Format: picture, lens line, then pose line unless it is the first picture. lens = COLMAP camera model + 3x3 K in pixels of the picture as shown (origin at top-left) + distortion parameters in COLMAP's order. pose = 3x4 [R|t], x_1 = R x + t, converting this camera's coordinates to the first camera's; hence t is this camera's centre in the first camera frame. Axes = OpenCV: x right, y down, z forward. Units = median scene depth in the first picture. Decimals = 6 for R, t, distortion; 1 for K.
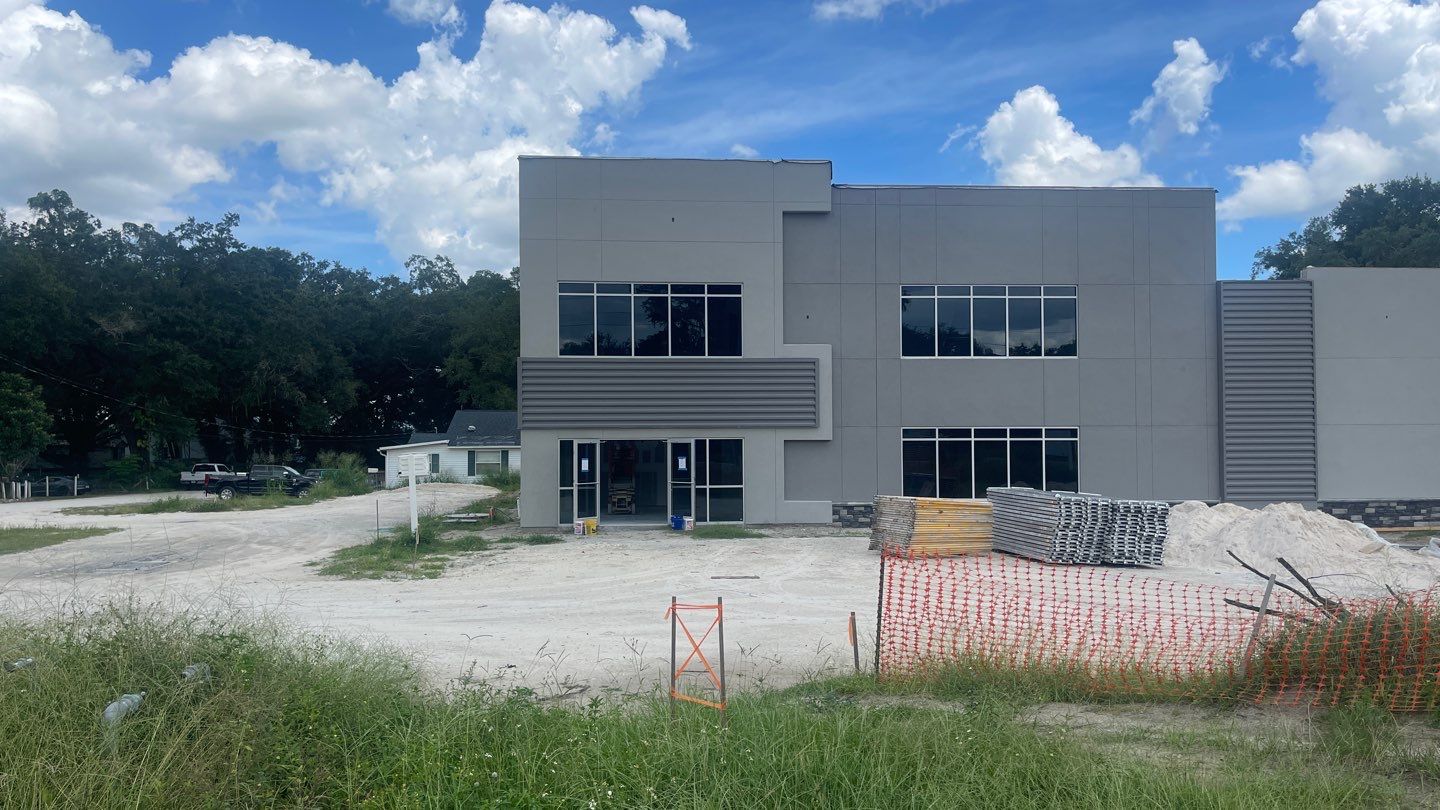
lens RADIAL K [[1098.2, 0, 720.0], [0, 1098.2, 405.0], [0, 0, 1]] dist [0.025412, -0.001274]
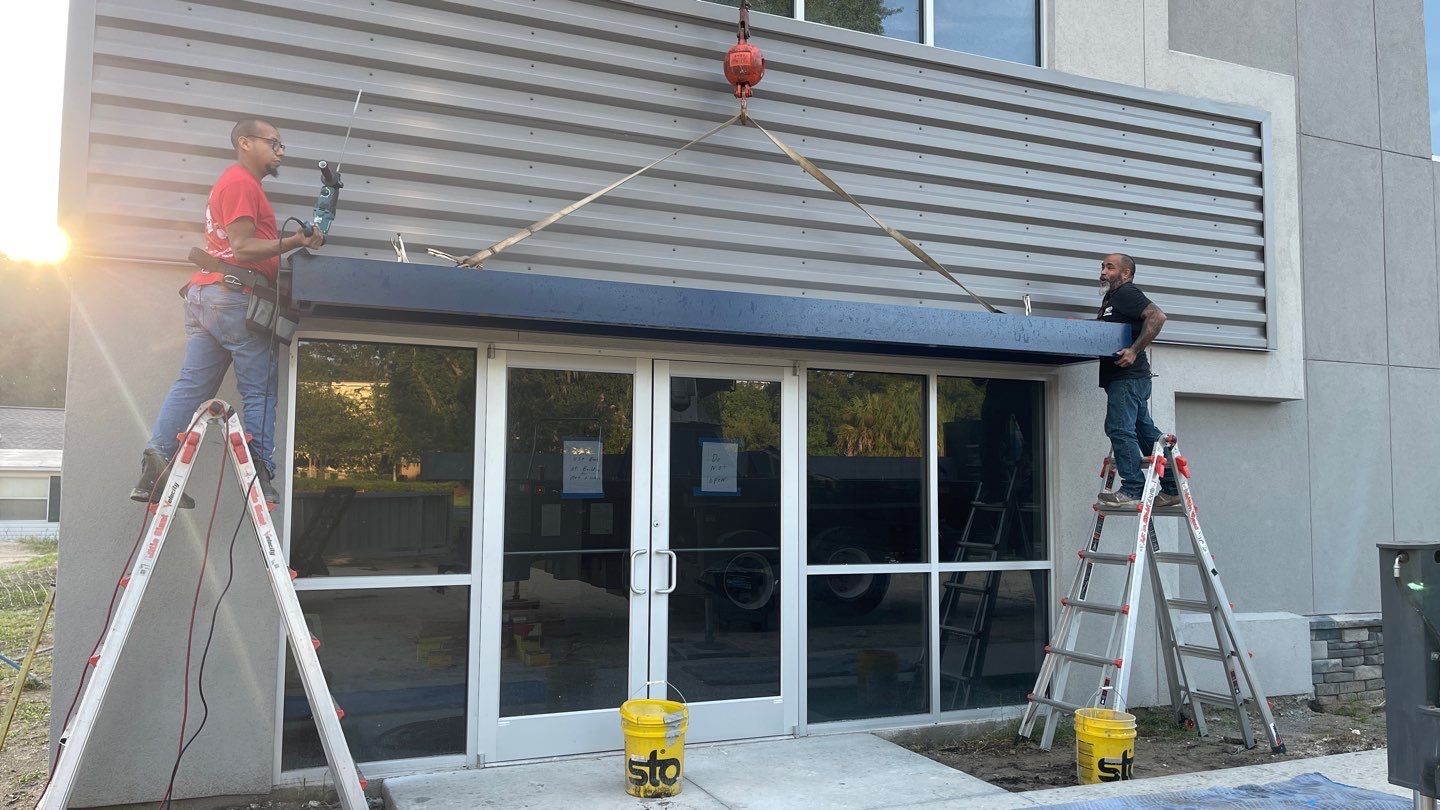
lens RADIAL K [[1098.2, 0, 720.0], [0, 1098.2, 405.0], [0, 0, 1]] dist [0.025412, -0.001274]
pose [[0.944525, 0.039390, 0.326070, -0.079733], [-0.026695, 0.998705, -0.043318, 0.028973], [-0.327354, 0.032210, 0.944353, 0.452562]]
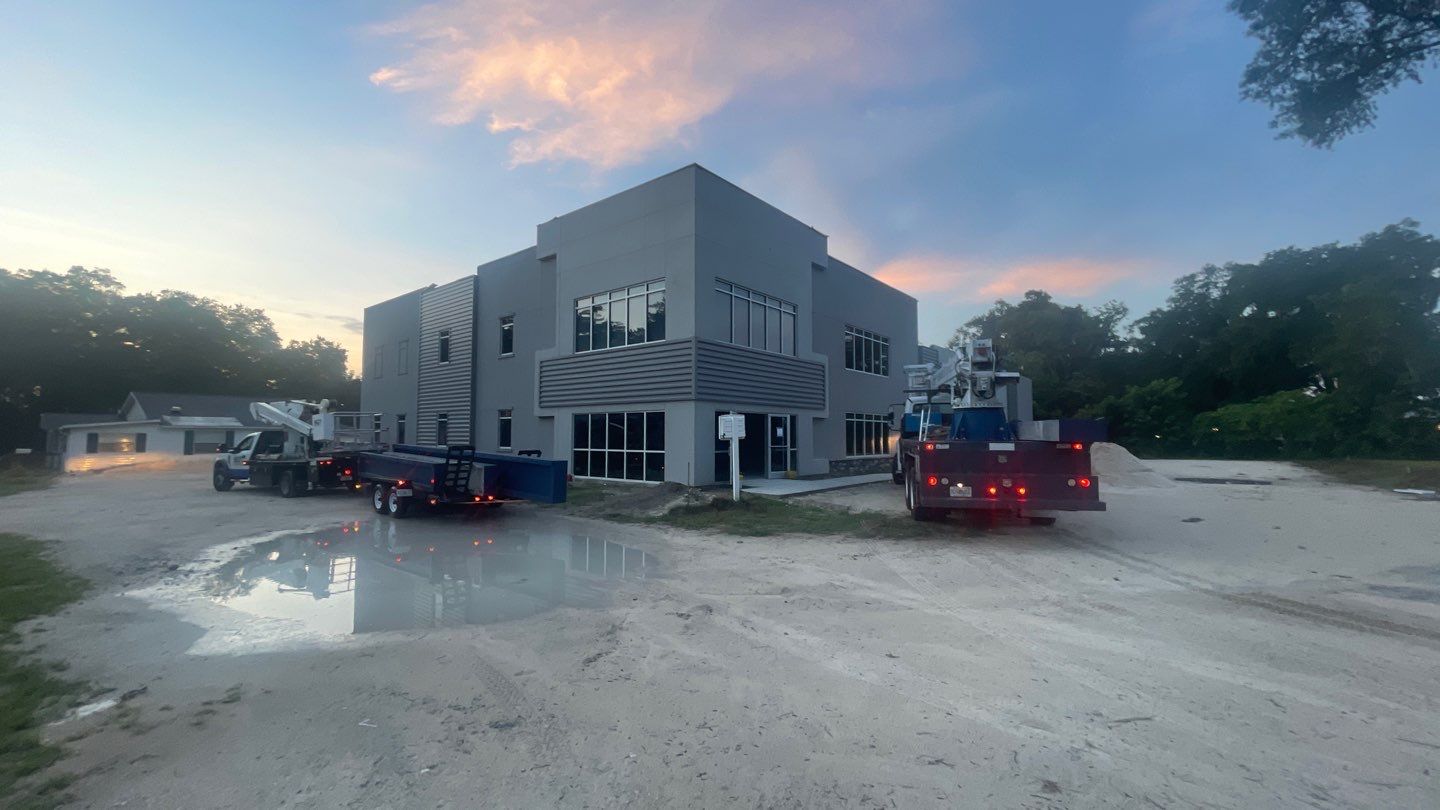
lens RADIAL K [[573.5, 0, 720.0], [0, 573.5, 405.0], [0, 0, 1]] dist [-0.000155, -0.000016]
pose [[0.687382, 0.048684, 0.724663, -0.335796], [-0.030543, 0.998806, -0.038129, 0.028139], [-0.725654, 0.004076, 0.688048, 0.328708]]
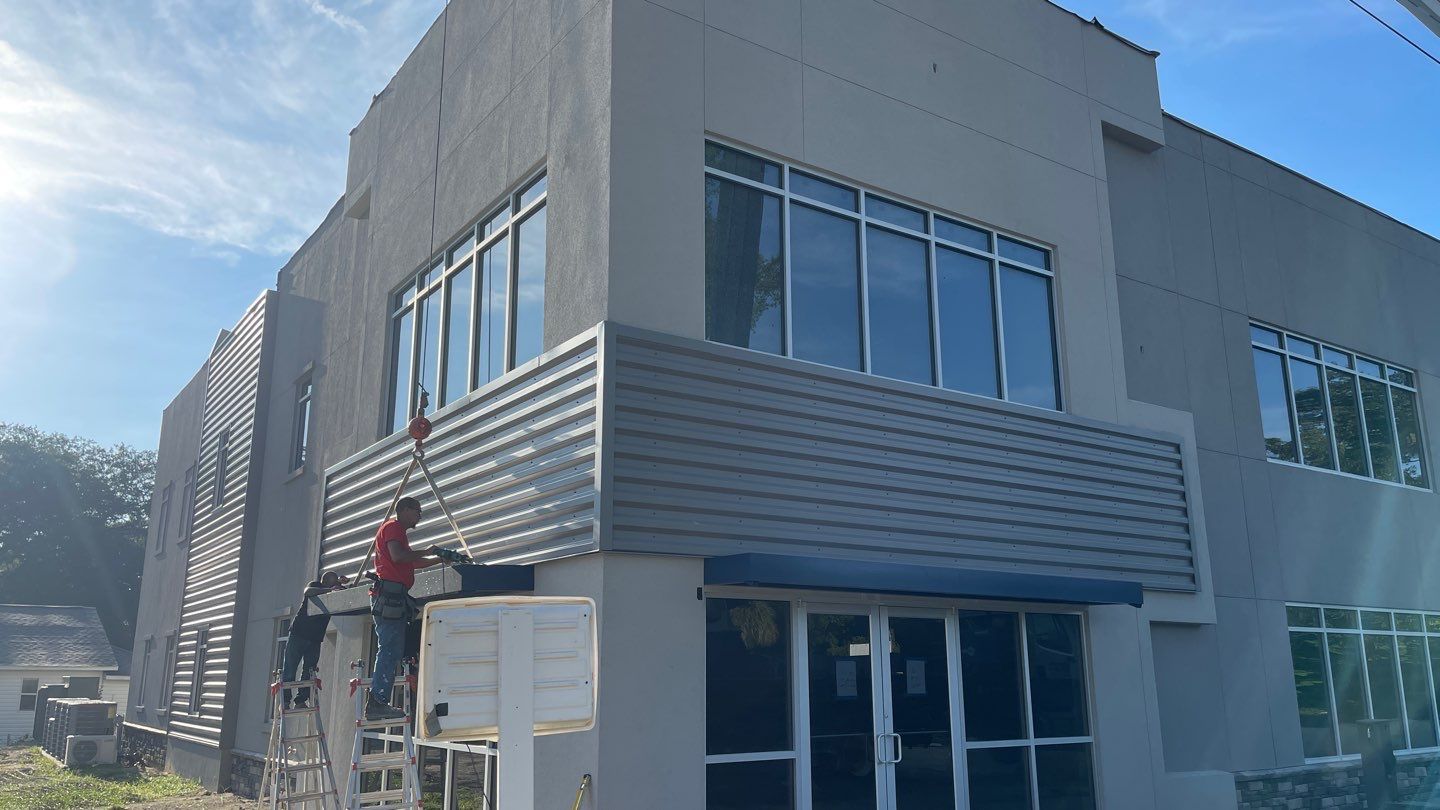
lens RADIAL K [[1098.2, 0, 720.0], [0, 1098.2, 405.0], [0, 0, 1]] dist [0.025412, -0.001274]
pose [[0.862559, 0.124366, 0.490434, -0.173716], [-0.018941, 0.976577, -0.214332, 0.025930], [-0.505603, 0.175585, 0.844711, 0.414594]]
